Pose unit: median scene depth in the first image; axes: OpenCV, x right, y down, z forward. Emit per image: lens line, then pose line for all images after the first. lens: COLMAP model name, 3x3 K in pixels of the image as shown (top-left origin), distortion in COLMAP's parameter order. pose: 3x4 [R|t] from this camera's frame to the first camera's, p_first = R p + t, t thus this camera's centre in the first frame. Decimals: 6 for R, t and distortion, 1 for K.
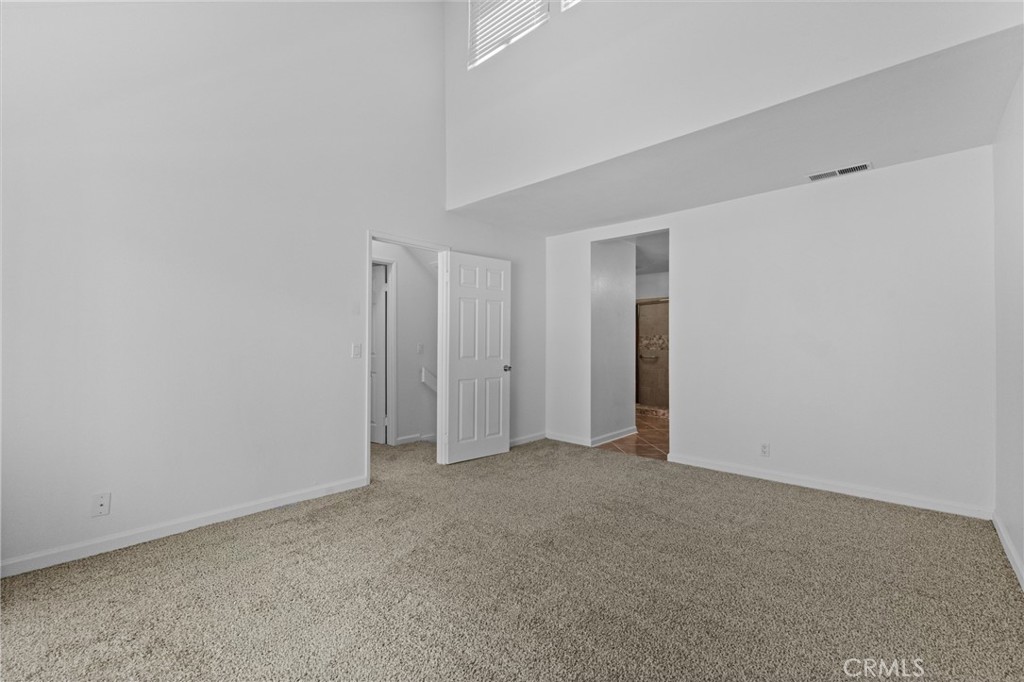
lens RADIAL K [[443.0, 0, 513.5], [0, 443.0, 341.3], [0, 0, 1]] dist [0.000701, -0.000044]
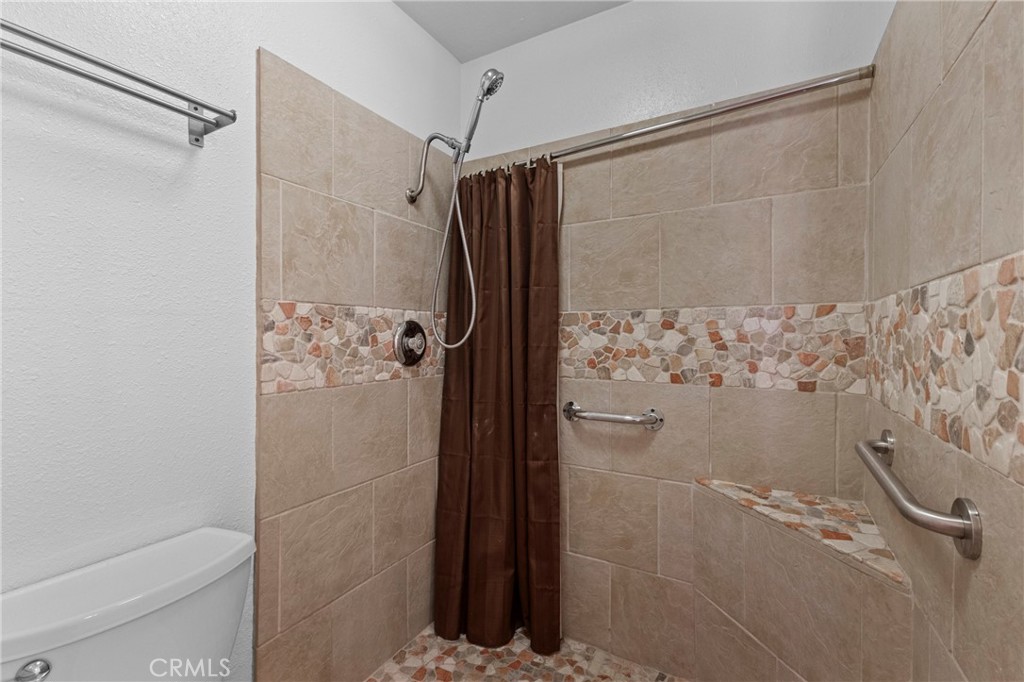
lens RADIAL K [[443.0, 0, 510.4], [0, 443.0, 339.9], [0, 0, 1]] dist [0.000701, -0.000044]
pose [[0.977289, -0.001853, 0.211905, 0.219461], [0.000910, 0.999989, 0.004549, -0.000650], [-0.211911, -0.004253, 0.977280, 0.813908]]
